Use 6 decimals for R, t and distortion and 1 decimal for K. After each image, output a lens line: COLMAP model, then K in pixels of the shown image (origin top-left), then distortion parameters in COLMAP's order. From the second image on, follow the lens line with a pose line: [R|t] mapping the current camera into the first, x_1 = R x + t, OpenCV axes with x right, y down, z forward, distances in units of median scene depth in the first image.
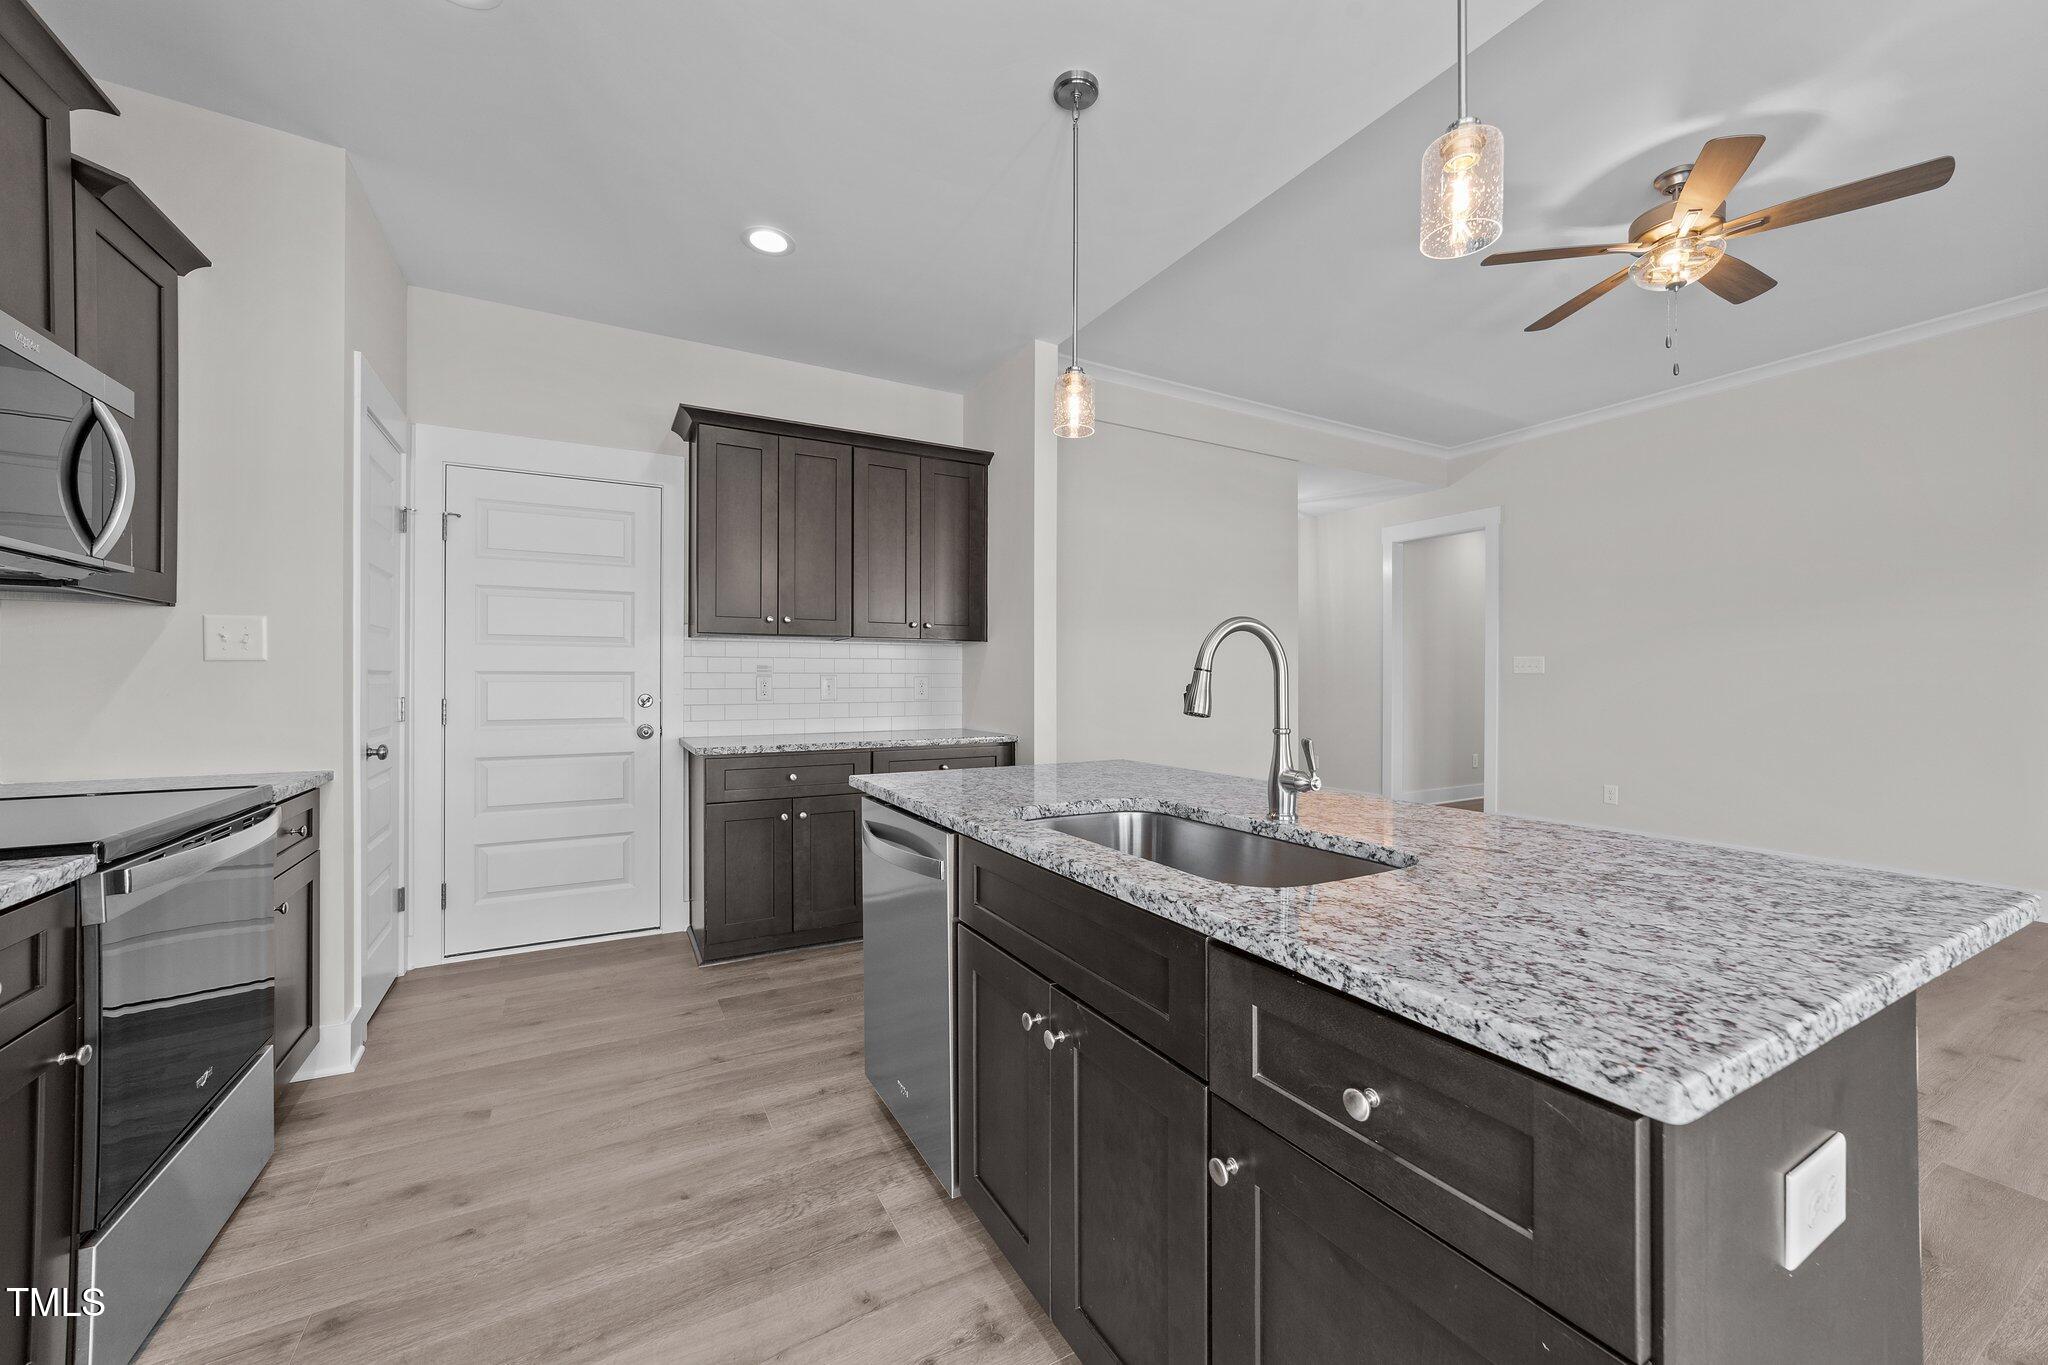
lens RADIAL K [[783.1, 0, 1044.8], [0, 783.1, 667.3], [0, 0, 1]] dist [-0.008861, 0.000042]
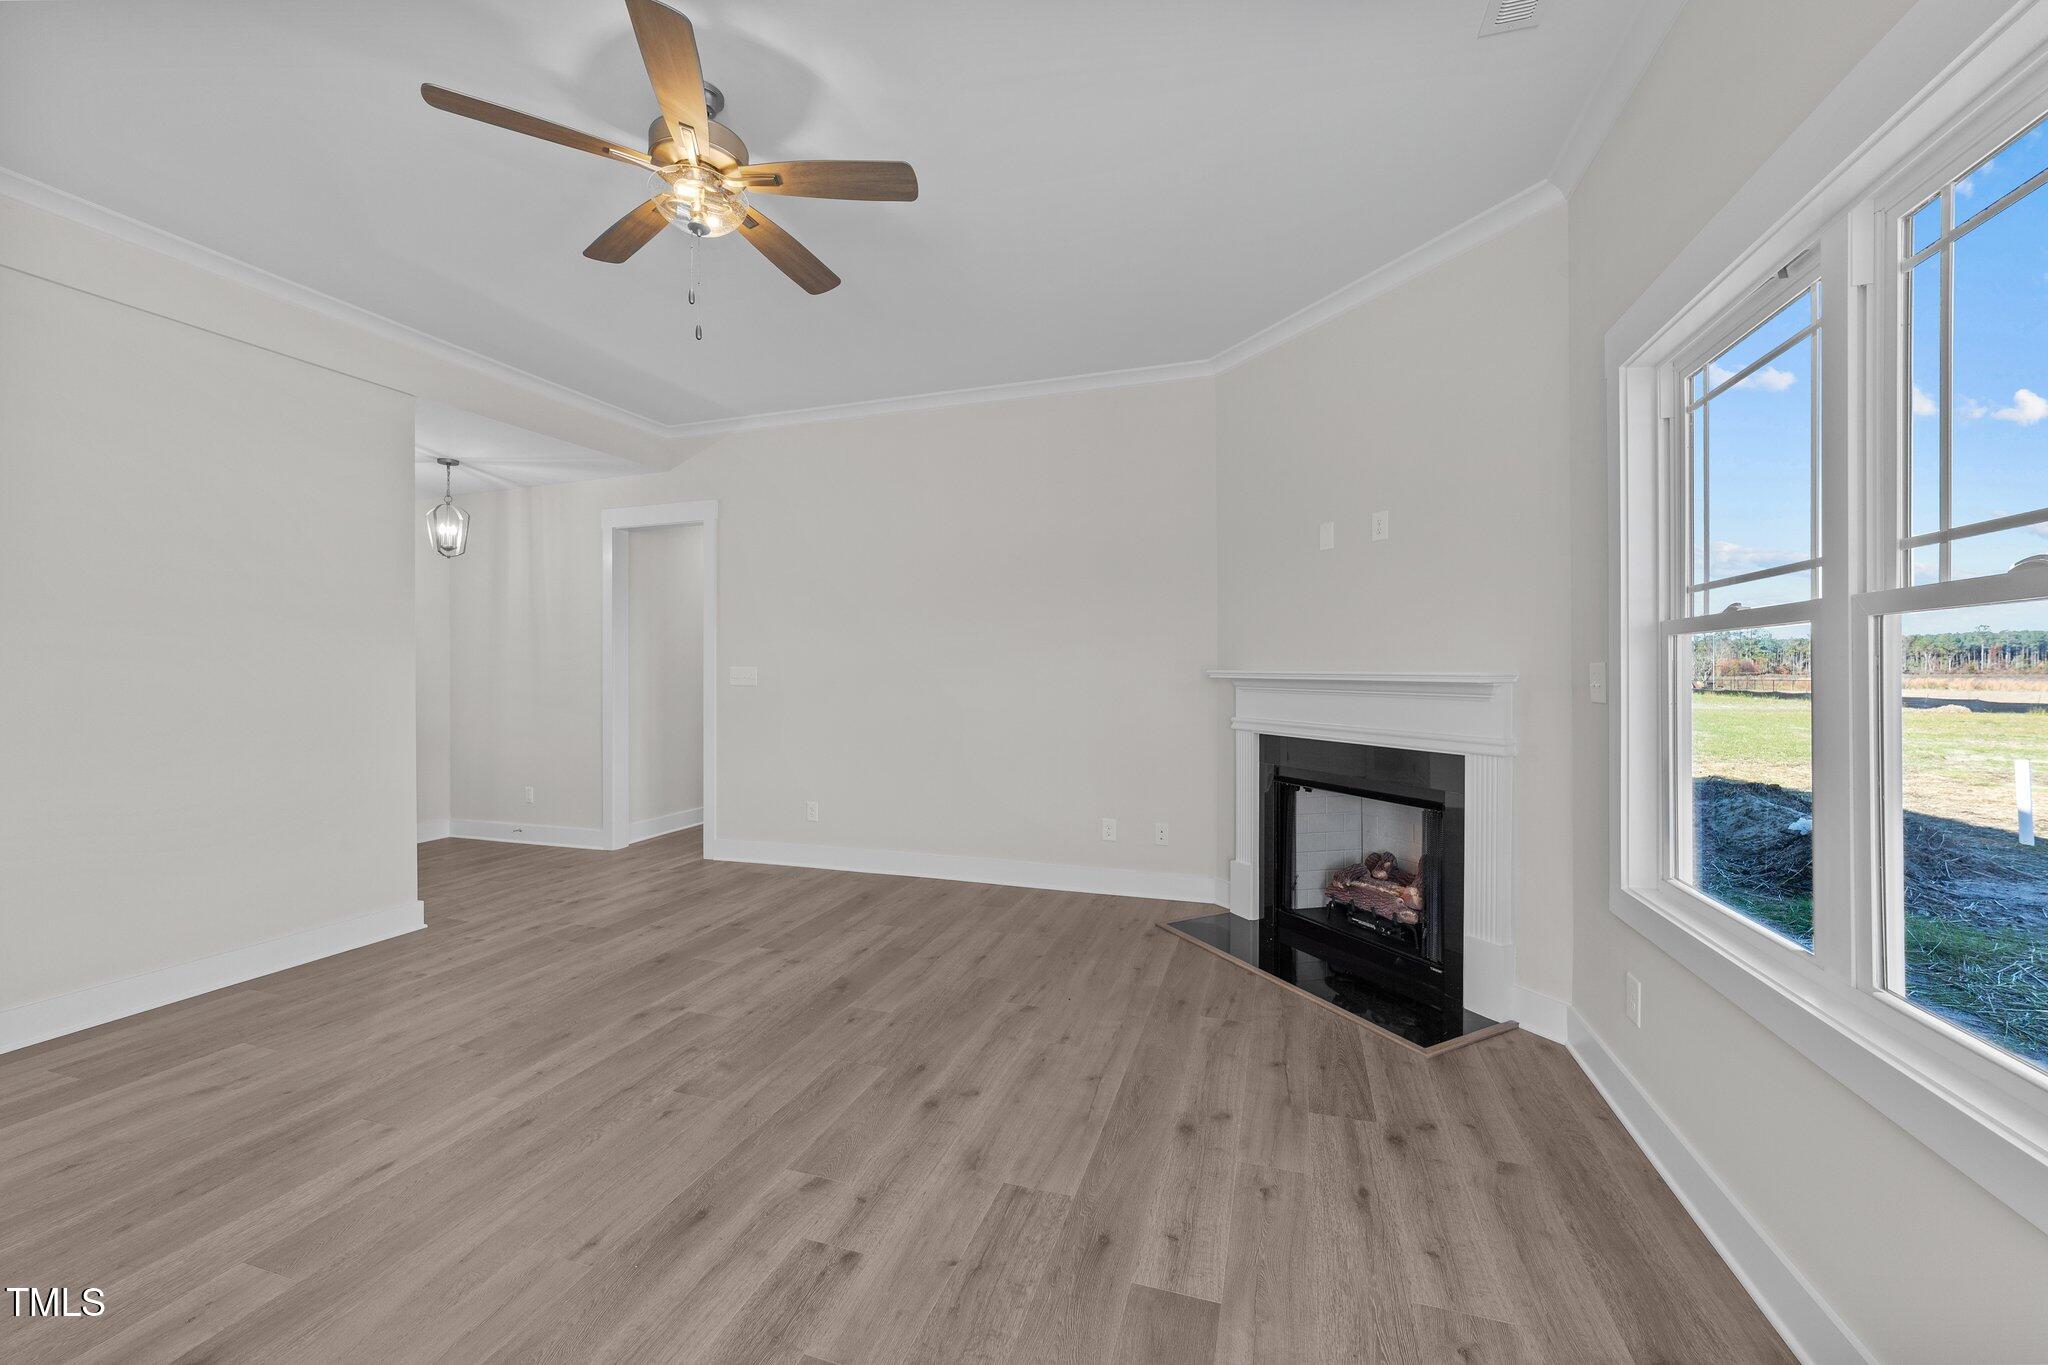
lens RADIAL K [[783.1, 0, 1044.8], [0, 783.1, 667.3], [0, 0, 1]] dist [-0.008861, 0.000042]
pose [[0.738409, 0.001842, 0.674351, 0.264406], [-0.007093, 0.999962, 0.005036, -0.021028], [-0.674316, -0.008502, 0.738394, 0.077417]]
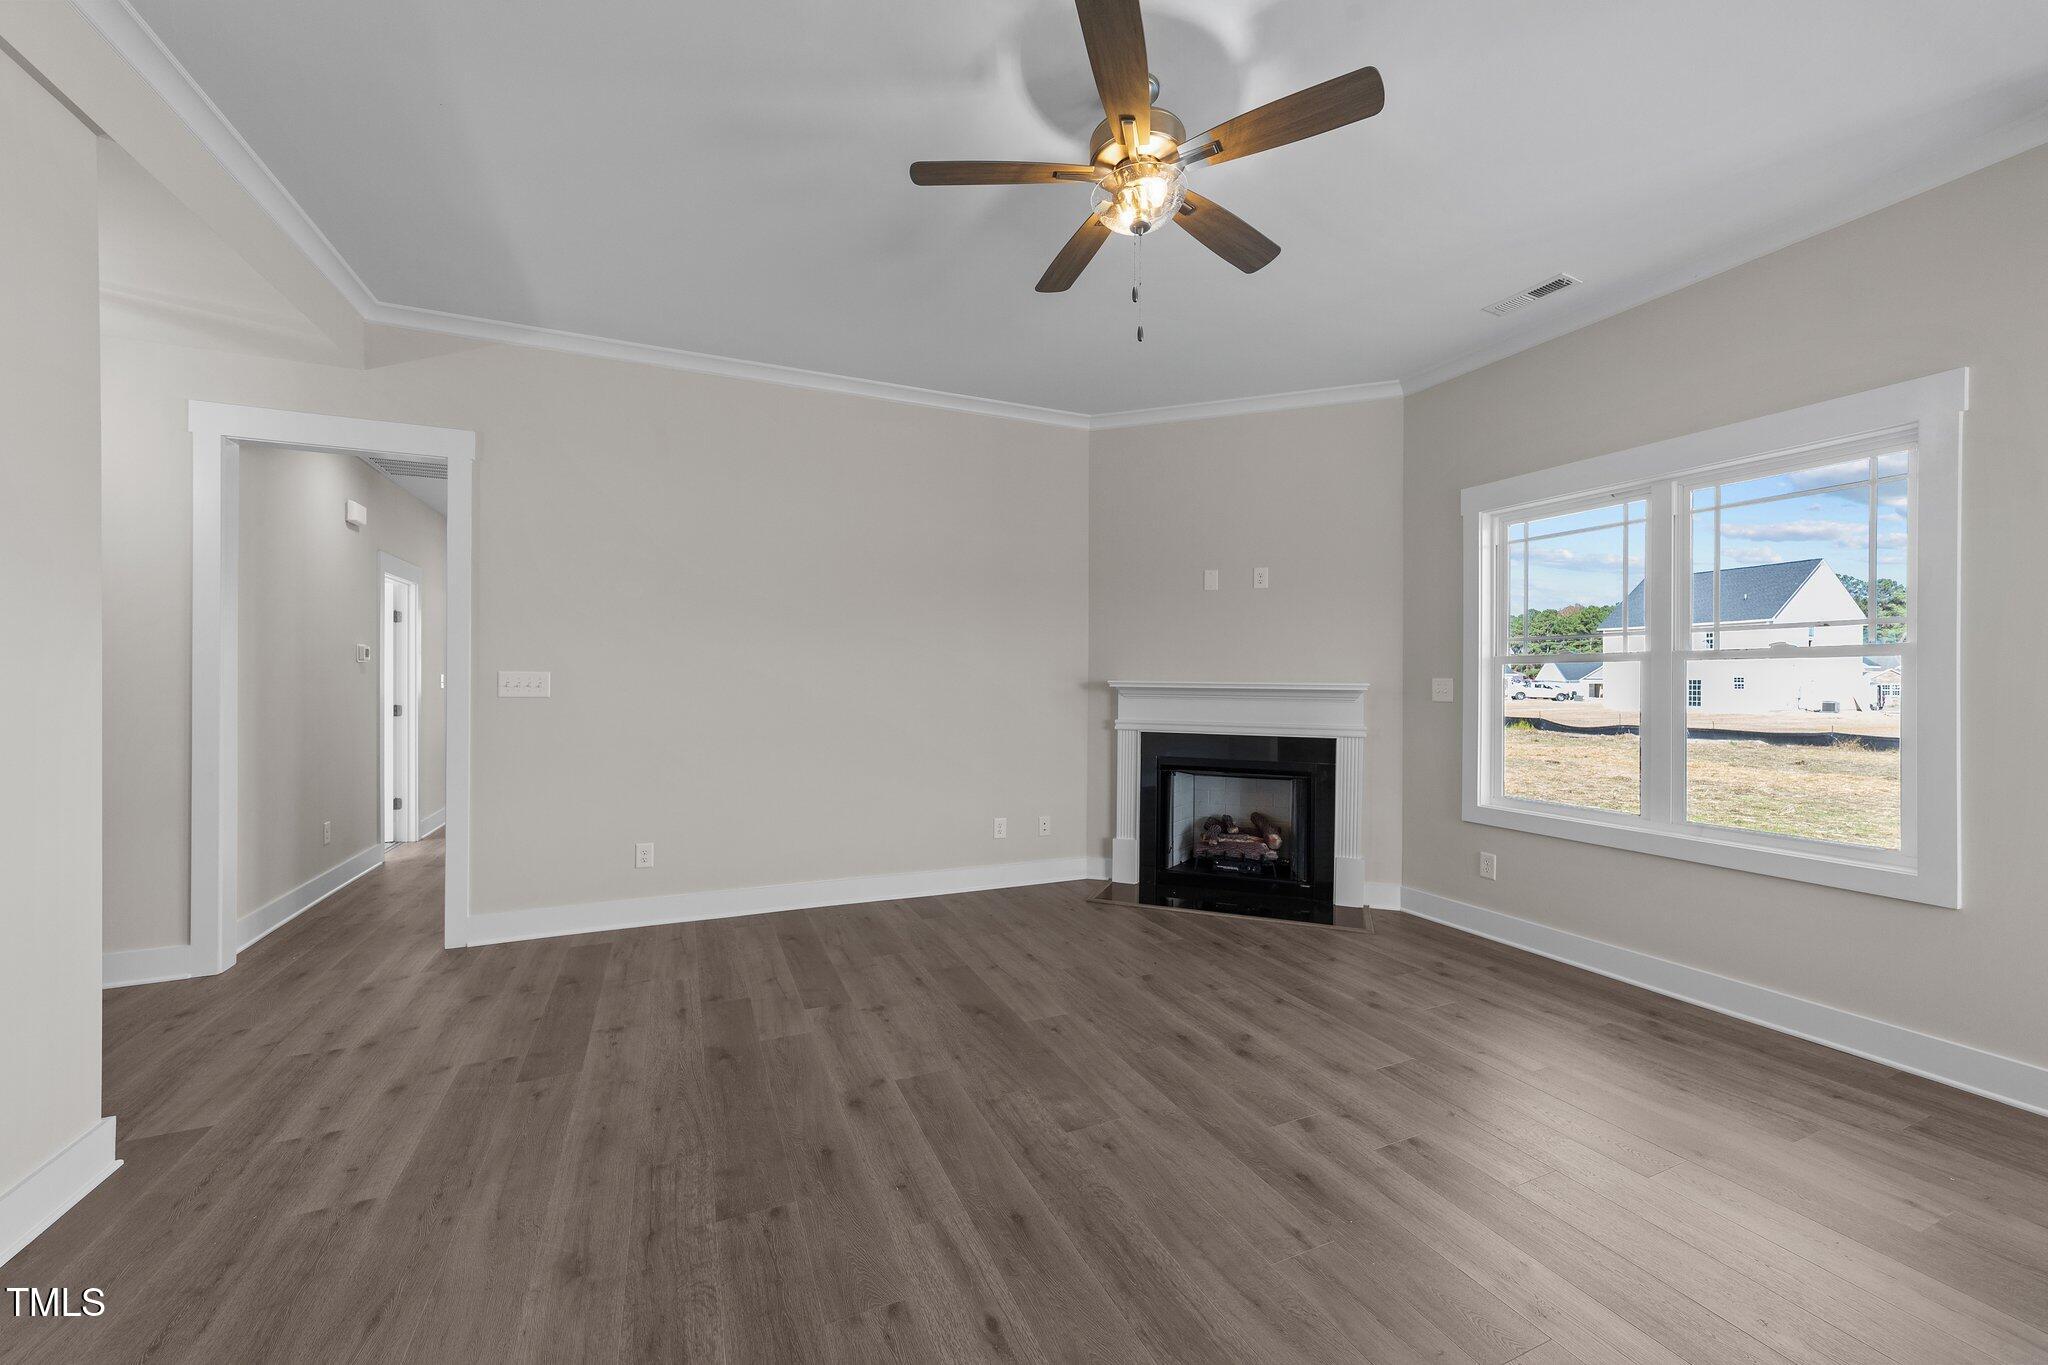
lens RADIAL K [[772.2, 0, 1024.0], [0, 772.2, 682.5], [0, 0, 1]] dist [-0.011145, 0.000240]
pose [[0.105296, -0.002970, 0.994436, 0.011400], [-0.018639, 0.999814, 0.004960, -0.016078], [-0.994266, -0.019057, 0.105221, 0.511891]]
